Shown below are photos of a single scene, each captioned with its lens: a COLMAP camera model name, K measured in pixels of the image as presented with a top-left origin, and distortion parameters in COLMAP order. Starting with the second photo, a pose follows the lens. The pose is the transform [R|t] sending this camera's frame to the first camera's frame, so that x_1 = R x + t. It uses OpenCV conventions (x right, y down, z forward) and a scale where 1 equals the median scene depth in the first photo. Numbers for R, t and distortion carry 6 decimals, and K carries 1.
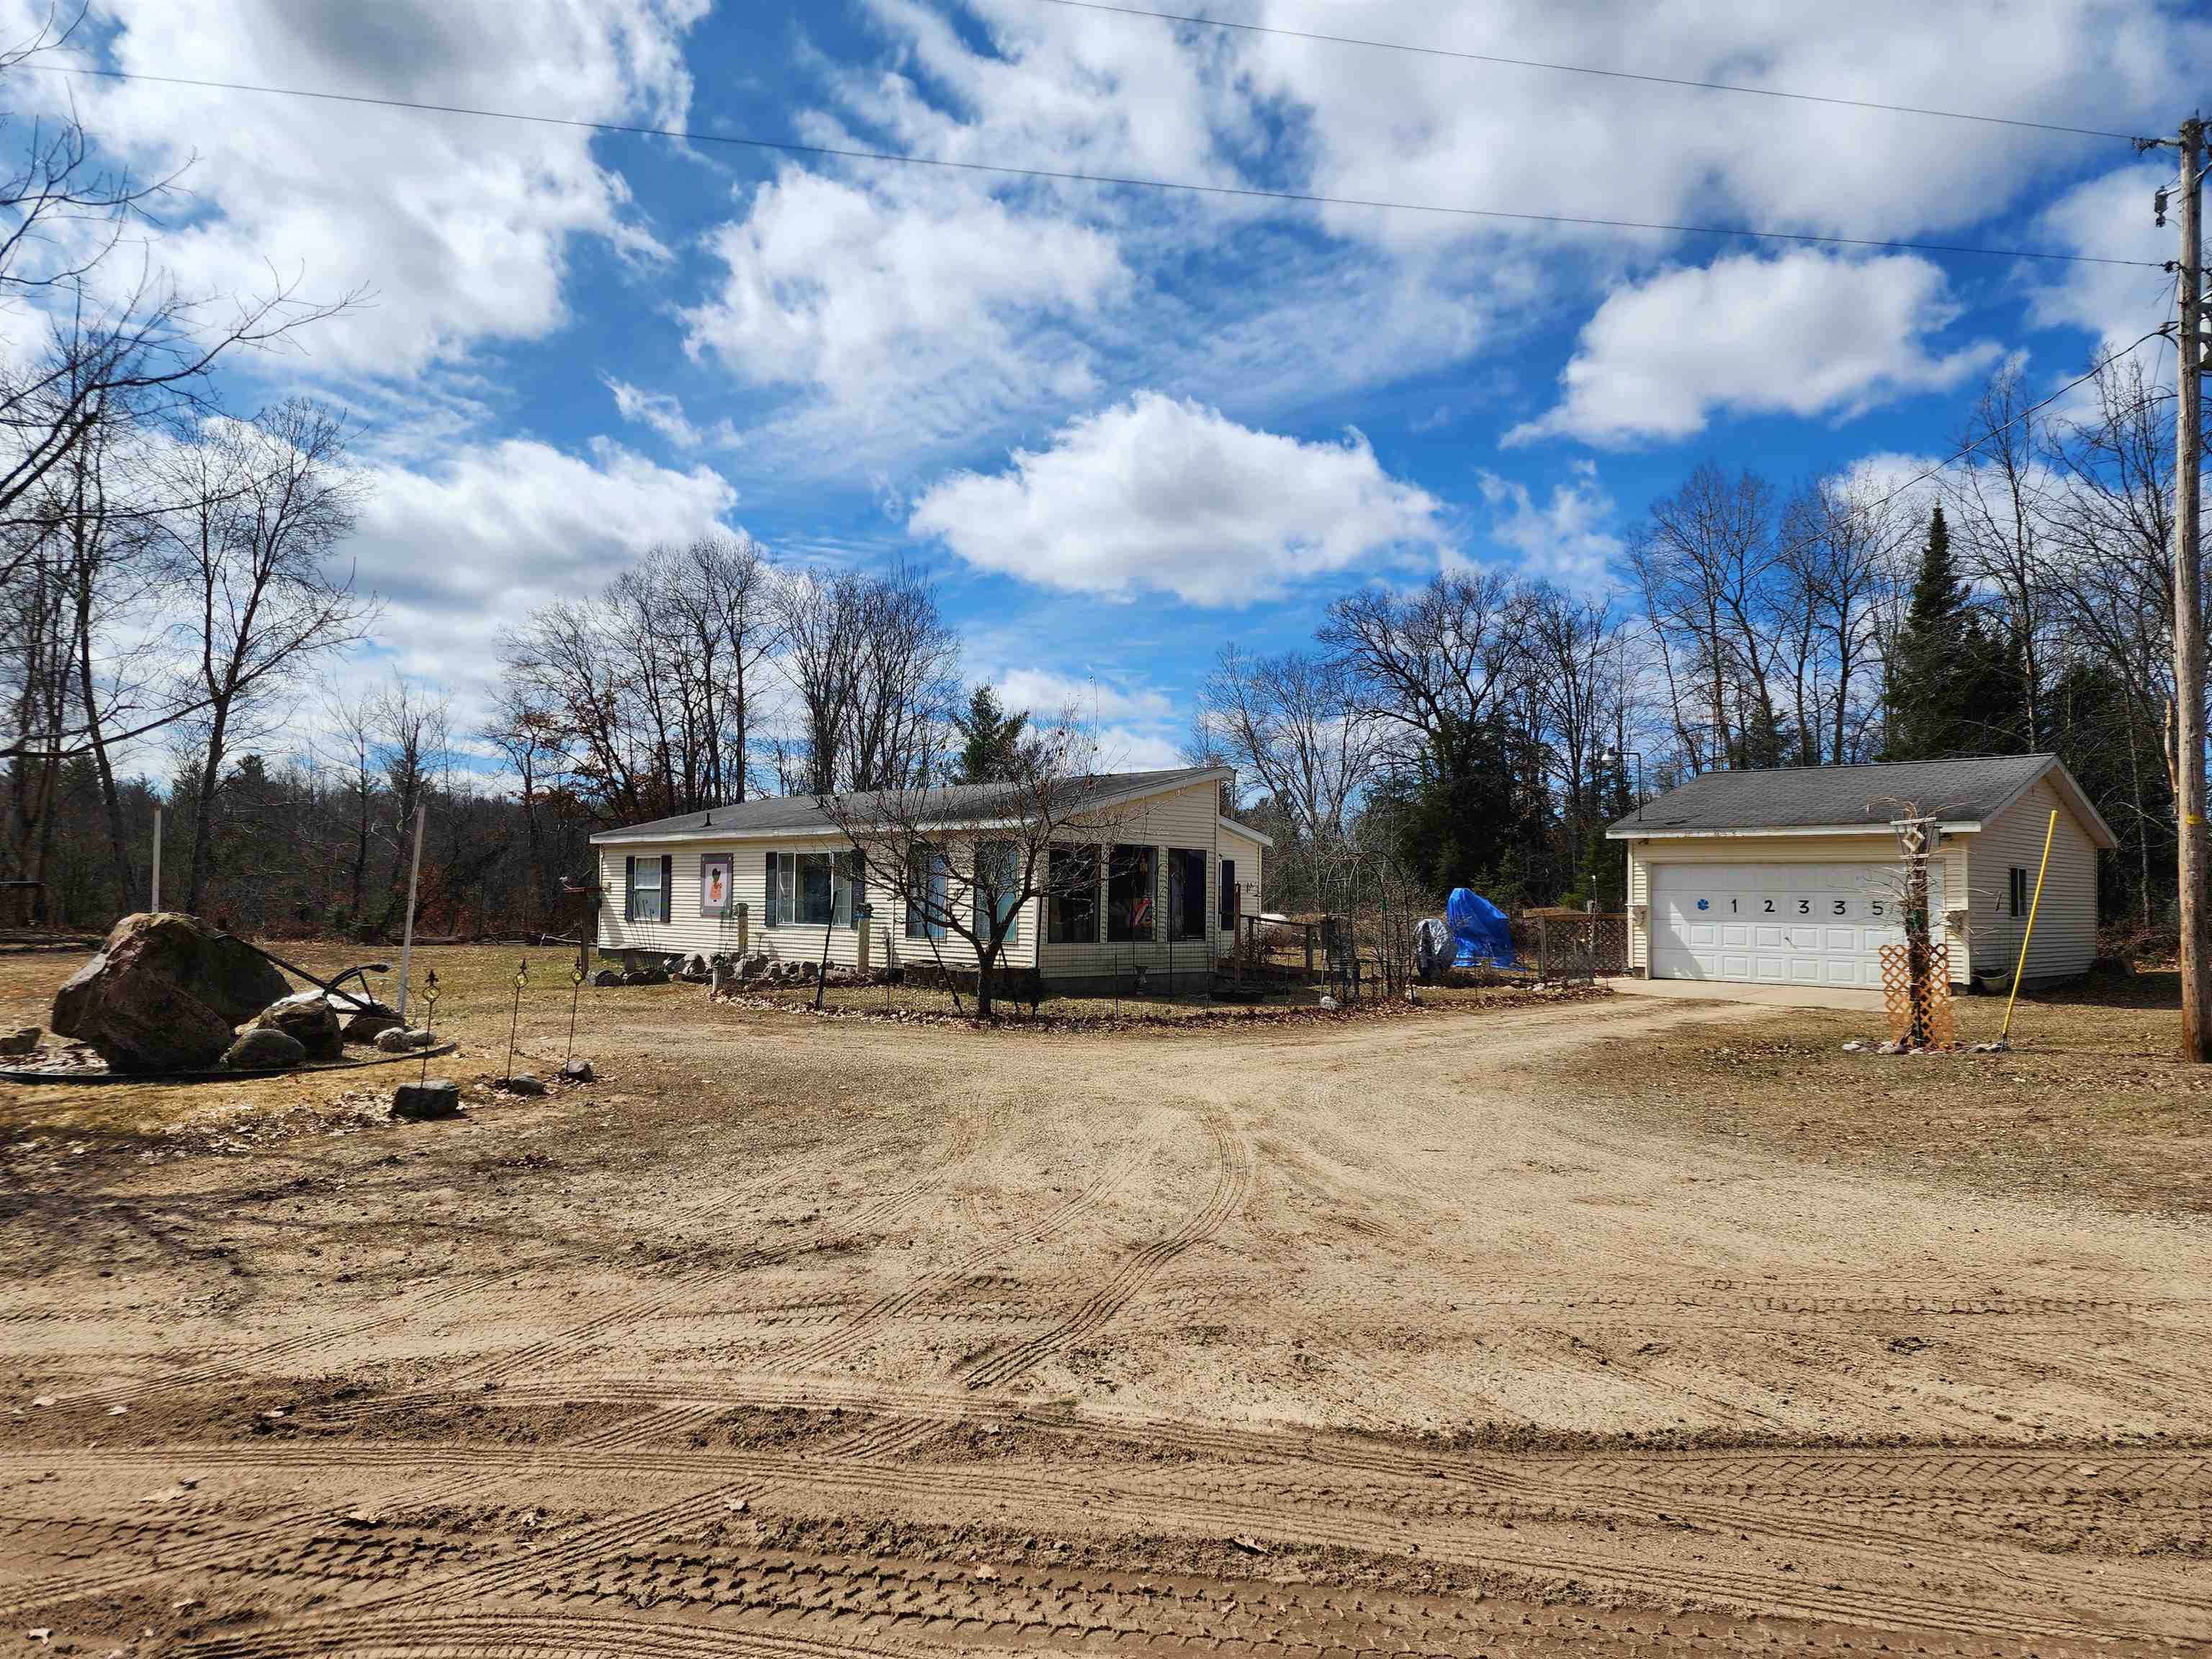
lens RADIAL K [[1462.4, 0, 1143.0], [0, 1462.4, 764.0], [0, 0, 1]] dist [0.081489, -0.068551]
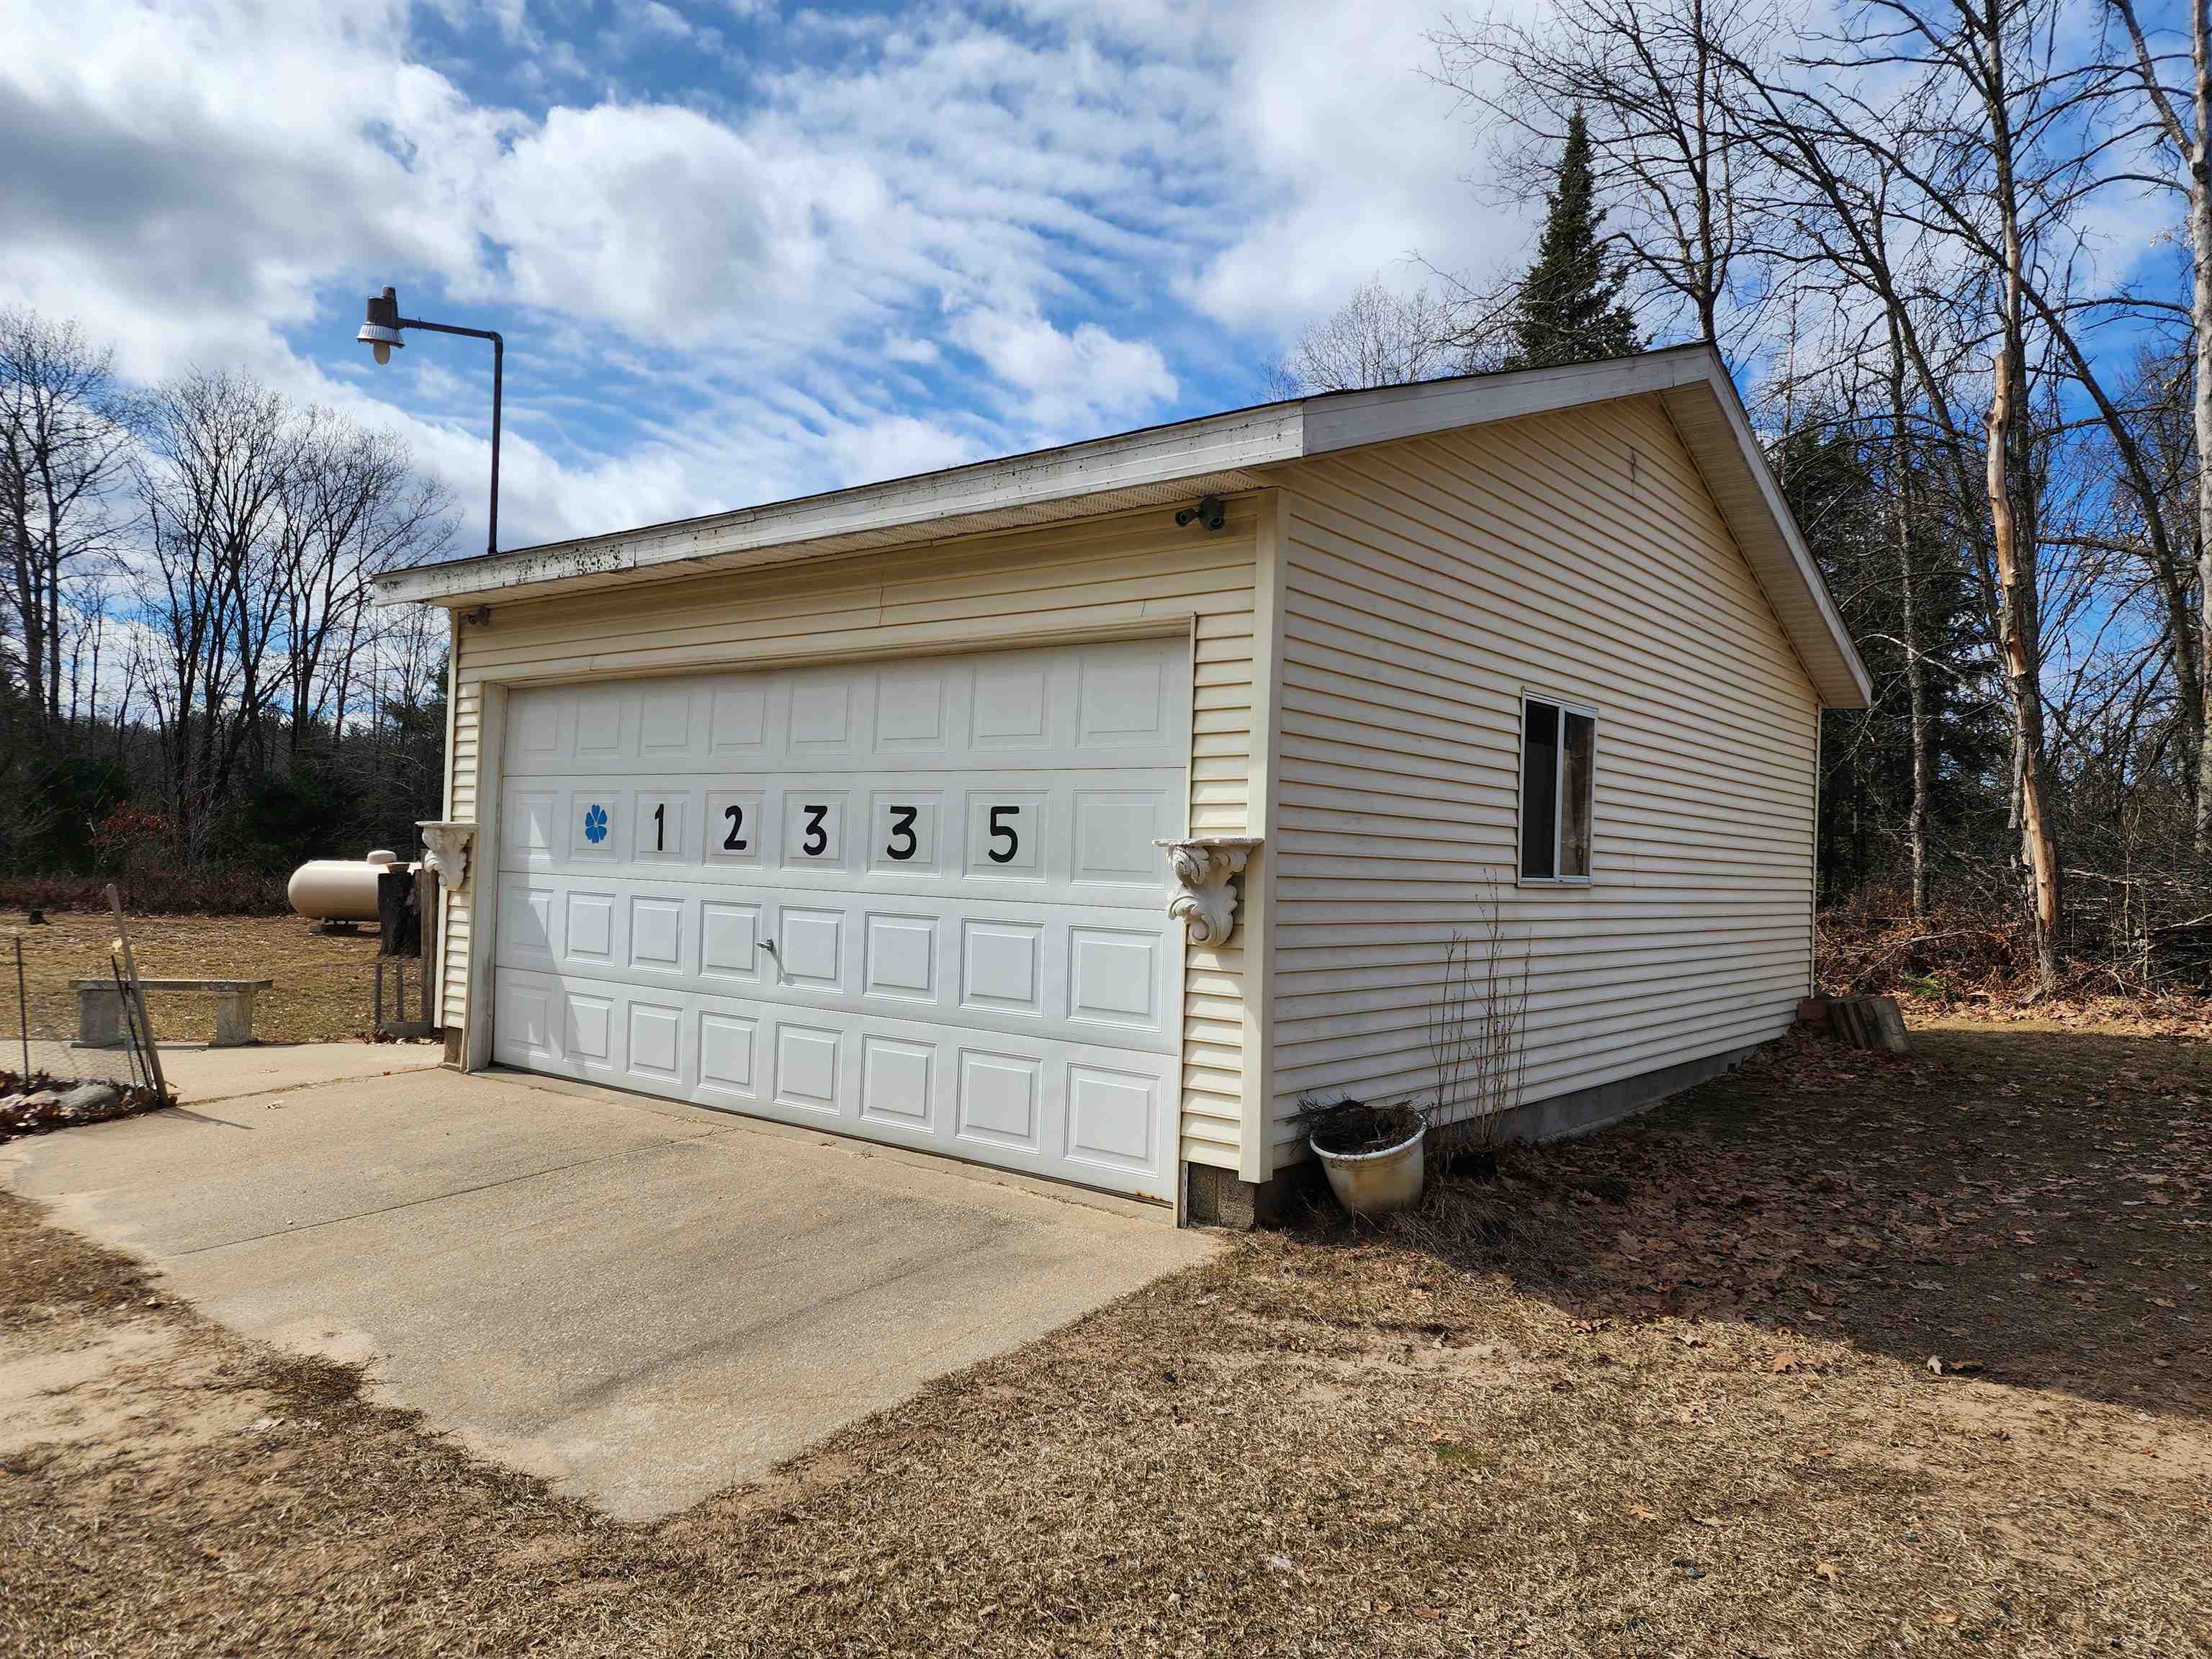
lens RADIAL K [[1462.4, 0, 1103.9], [0, 1462.4, 785.0], [0, 0, 1]] dist [0.081489, -0.068551]
pose [[0.992283, 0.025790, 0.121282, 0.166688], [-0.030979, 0.998675, 0.041101, 0.027106], [-0.120061, -0.044541, 0.991767, 0.261778]]
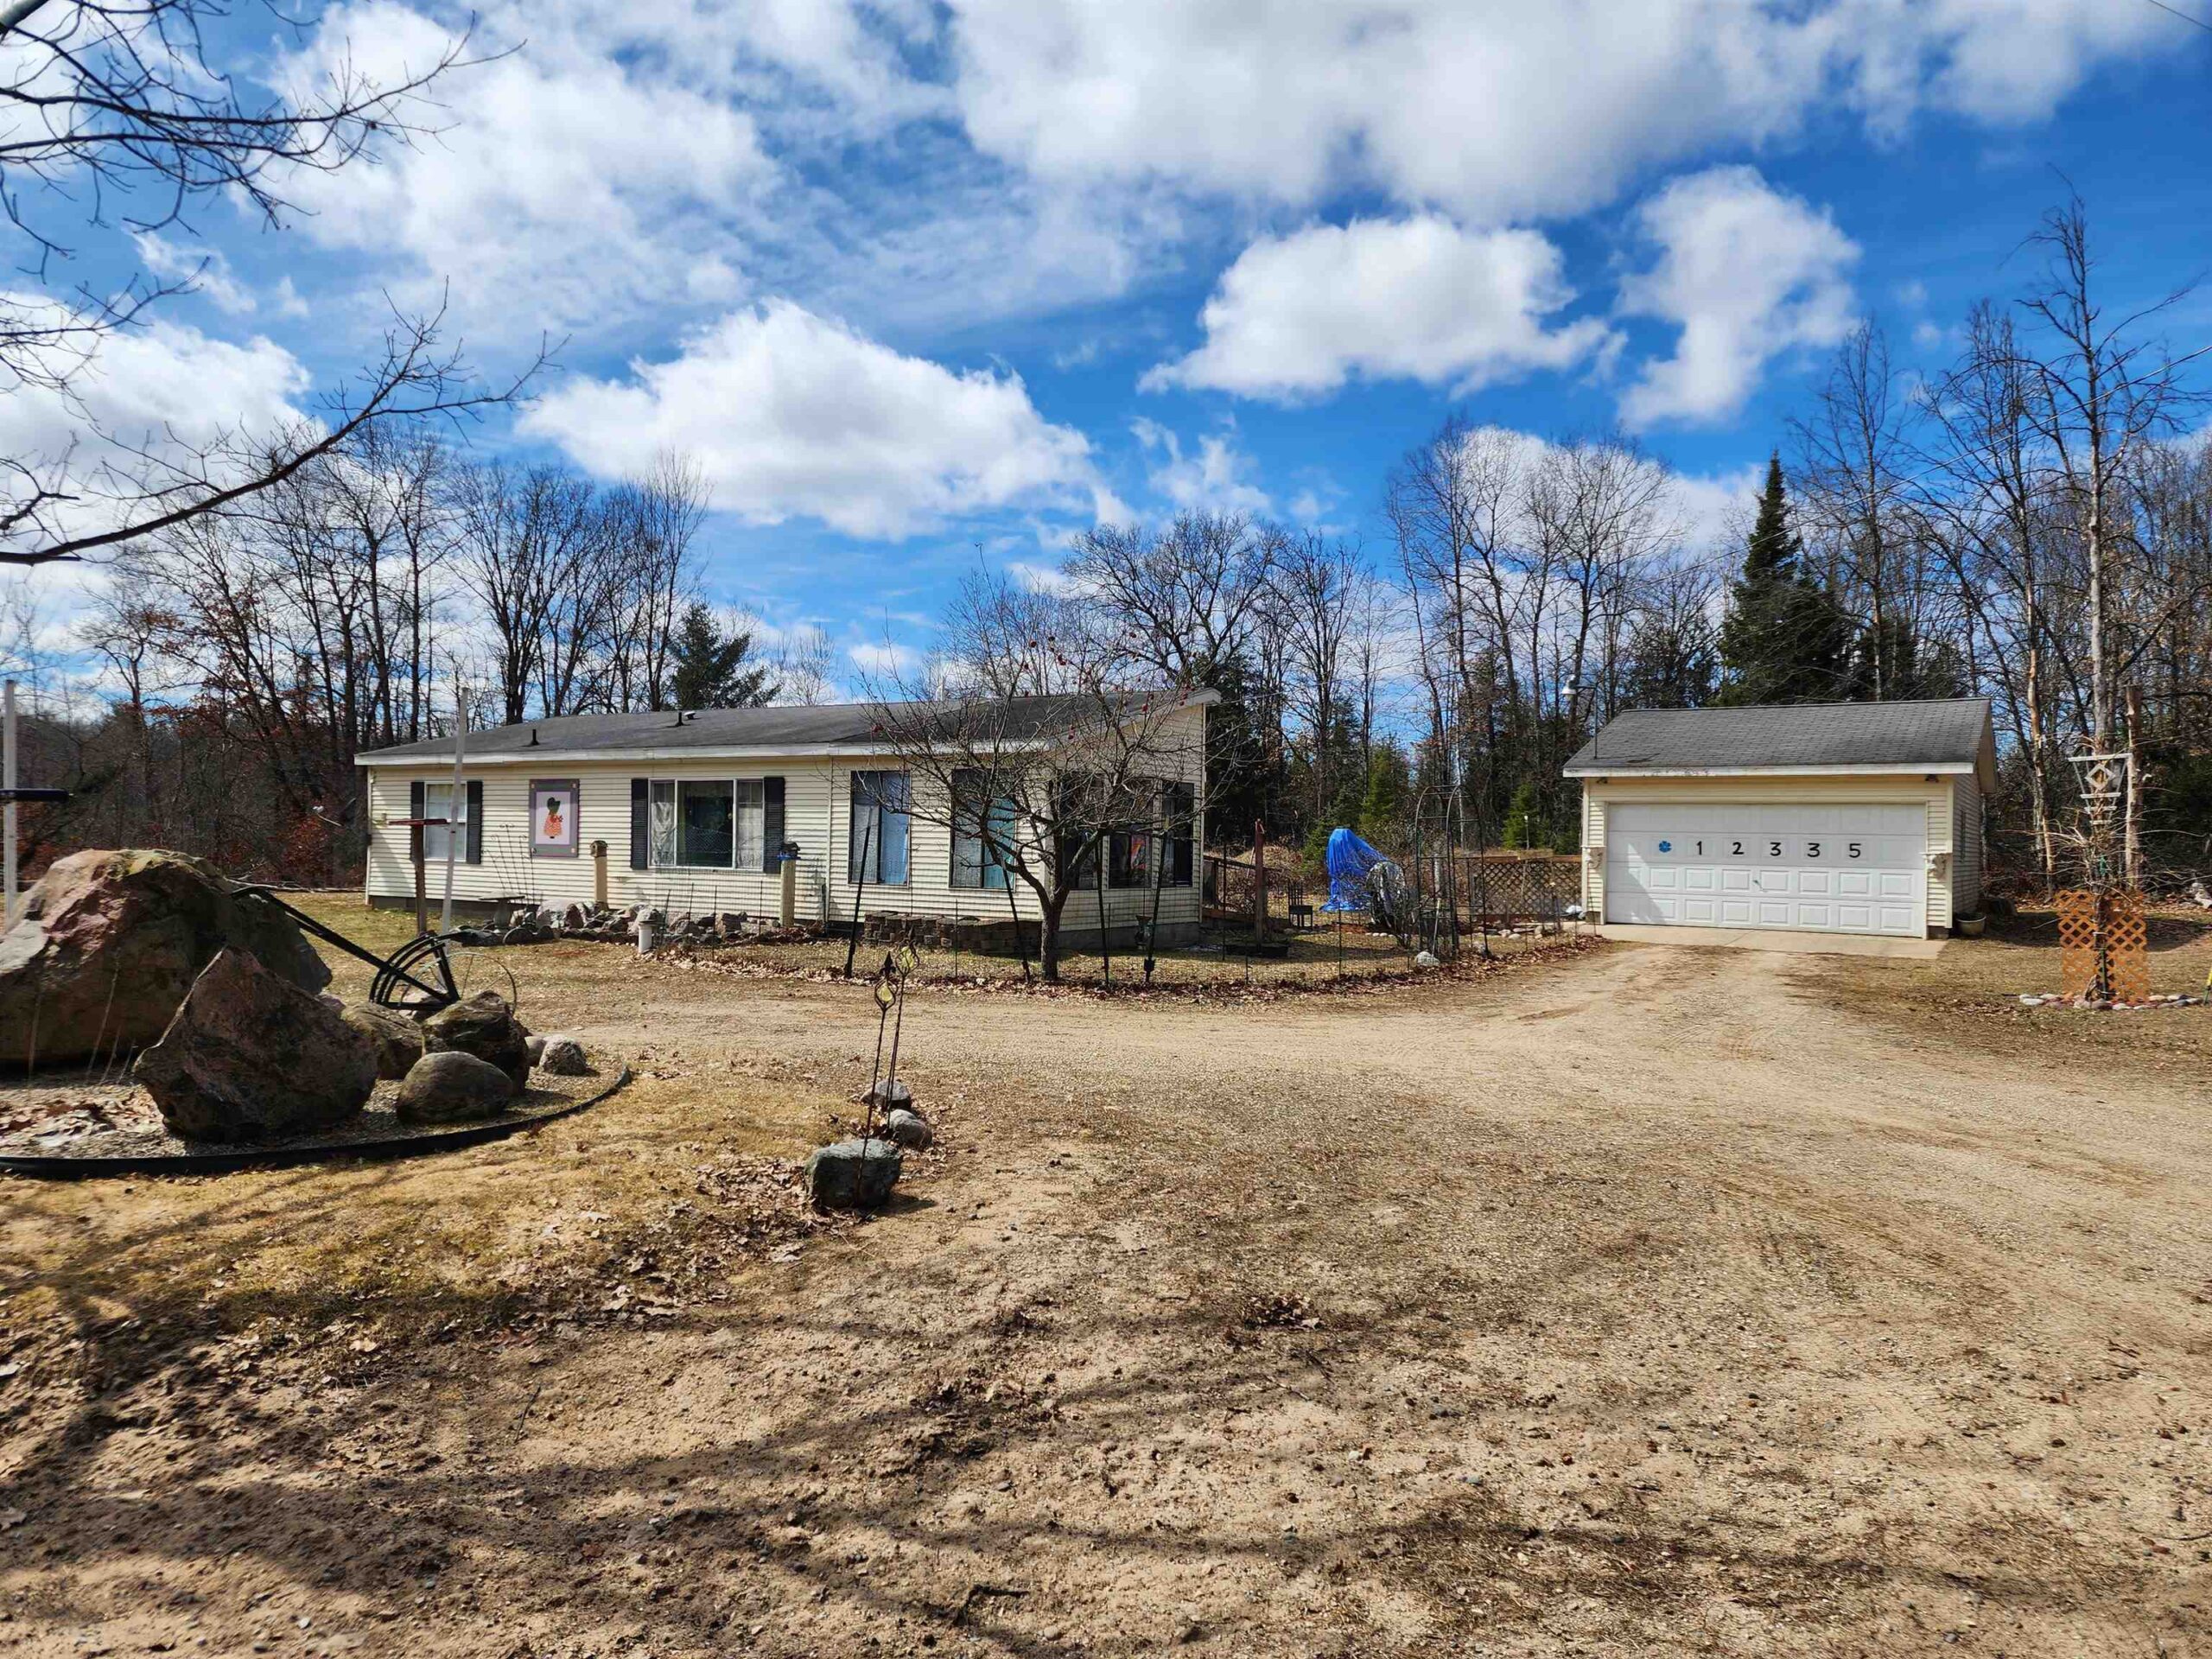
lens RADIAL K [[1462.4, 0, 1109.0], [0, 1462.4, 825.0], [0, 0, 1]] dist [0.081489, -0.068551]
pose [[0.973625, 0.007297, 0.228036, -0.070538], [-0.026024, 0.996517, 0.079225, 0.005521], [-0.226664, -0.083070, 0.970424, 0.057830]]
